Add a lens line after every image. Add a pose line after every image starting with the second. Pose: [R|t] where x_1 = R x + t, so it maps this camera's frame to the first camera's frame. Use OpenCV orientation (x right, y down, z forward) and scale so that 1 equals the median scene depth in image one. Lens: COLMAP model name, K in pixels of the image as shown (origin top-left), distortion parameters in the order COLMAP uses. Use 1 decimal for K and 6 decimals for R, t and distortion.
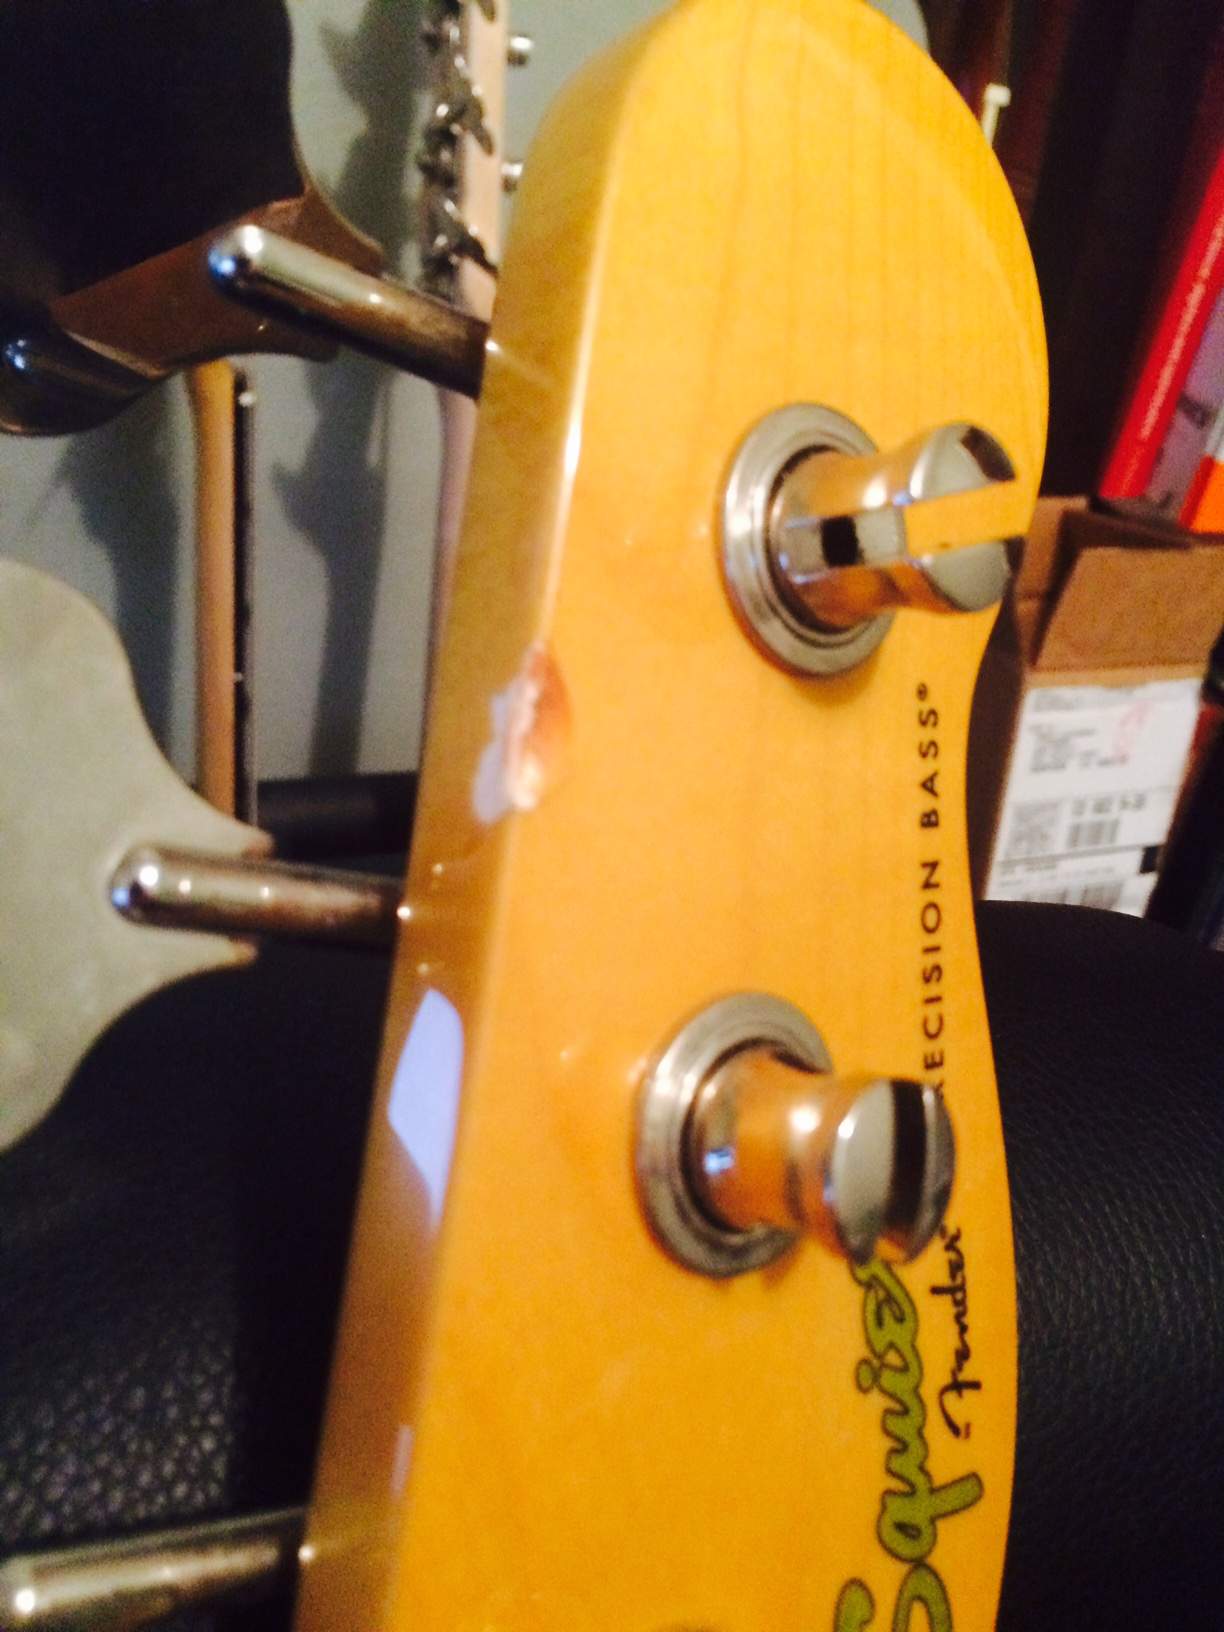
lens RADIAL K [[1381.2, 0, 612.2], [0, 1381.2, 814.1], [0, 0, 1]] dist [0.014447, -0.008791]
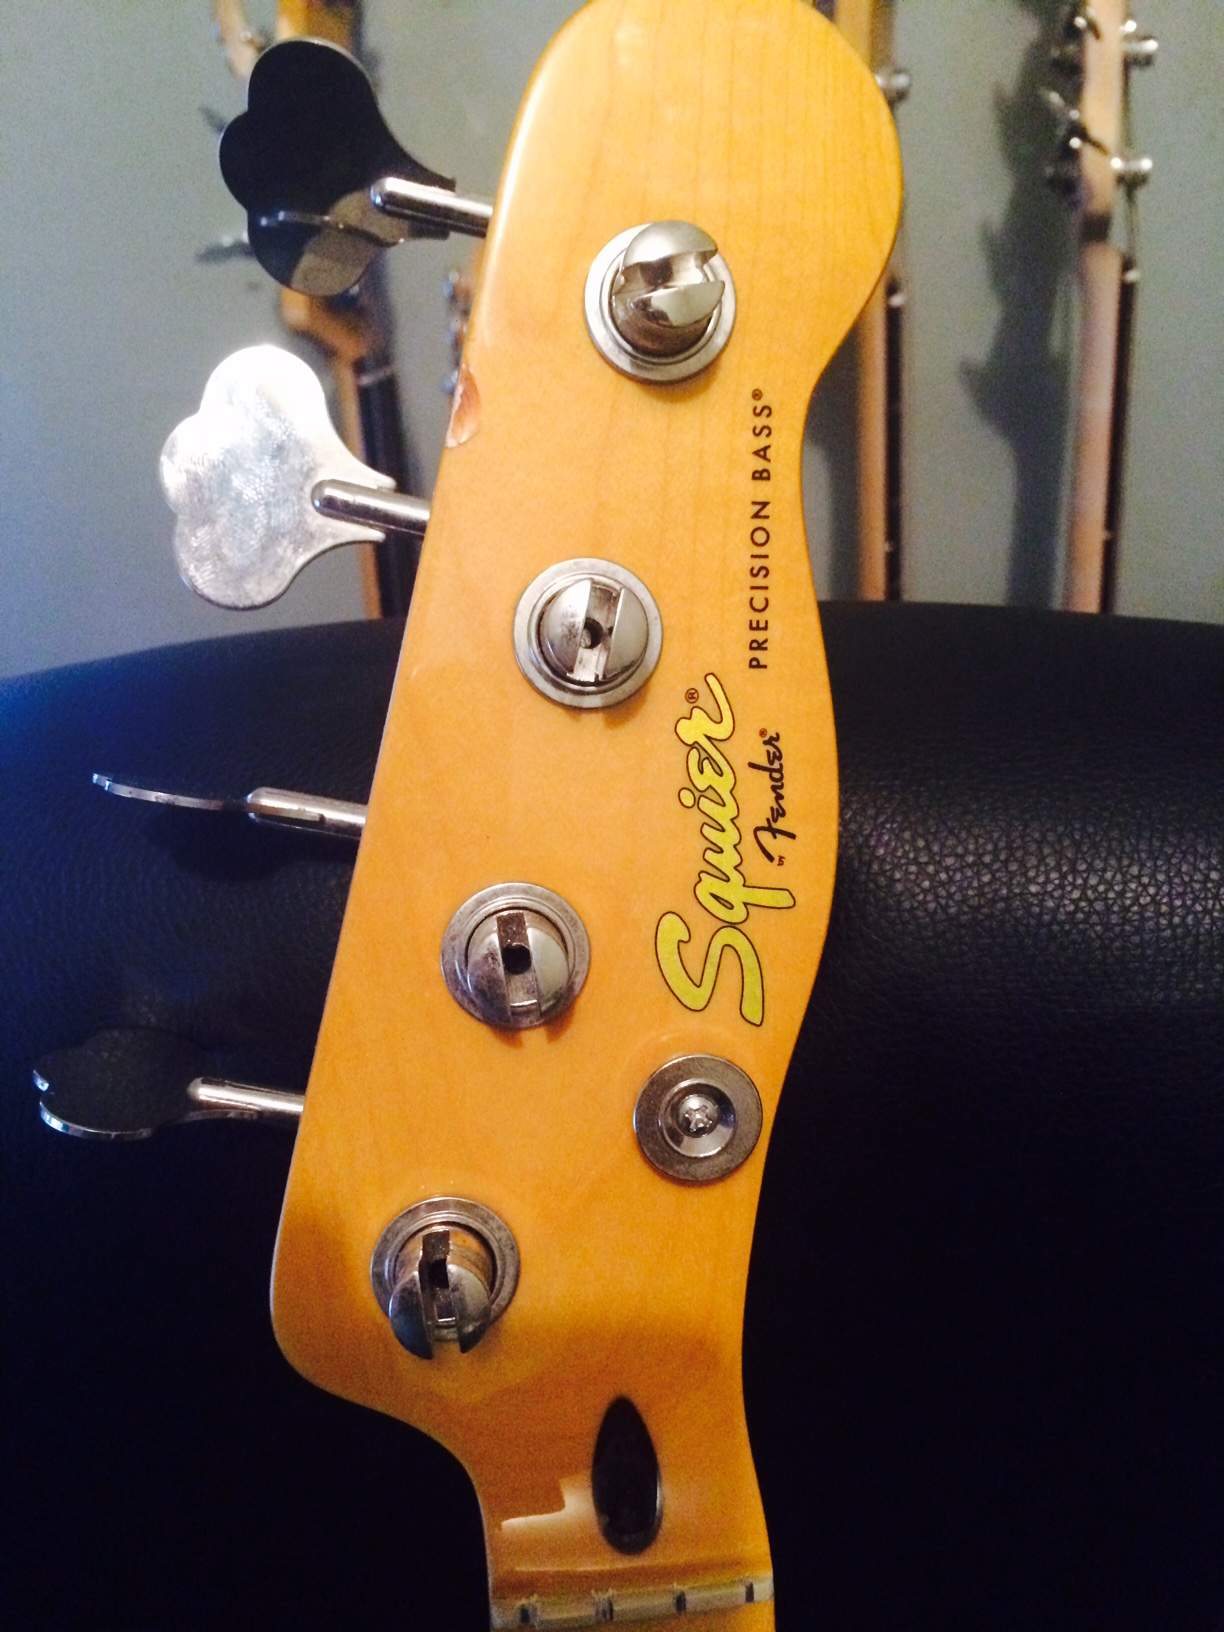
lens RADIAL K [[1381.2, 0, 612.9], [0, 1381.2, 818.5], [0, 0, 1]] dist [0.014447, -0.008791]
pose [[0.824837, 0.088020, -0.558477, 1.029163], [-0.045775, 0.994961, 0.089205, 0.268892], [0.563515, -0.048015, 0.824709, -0.462365]]
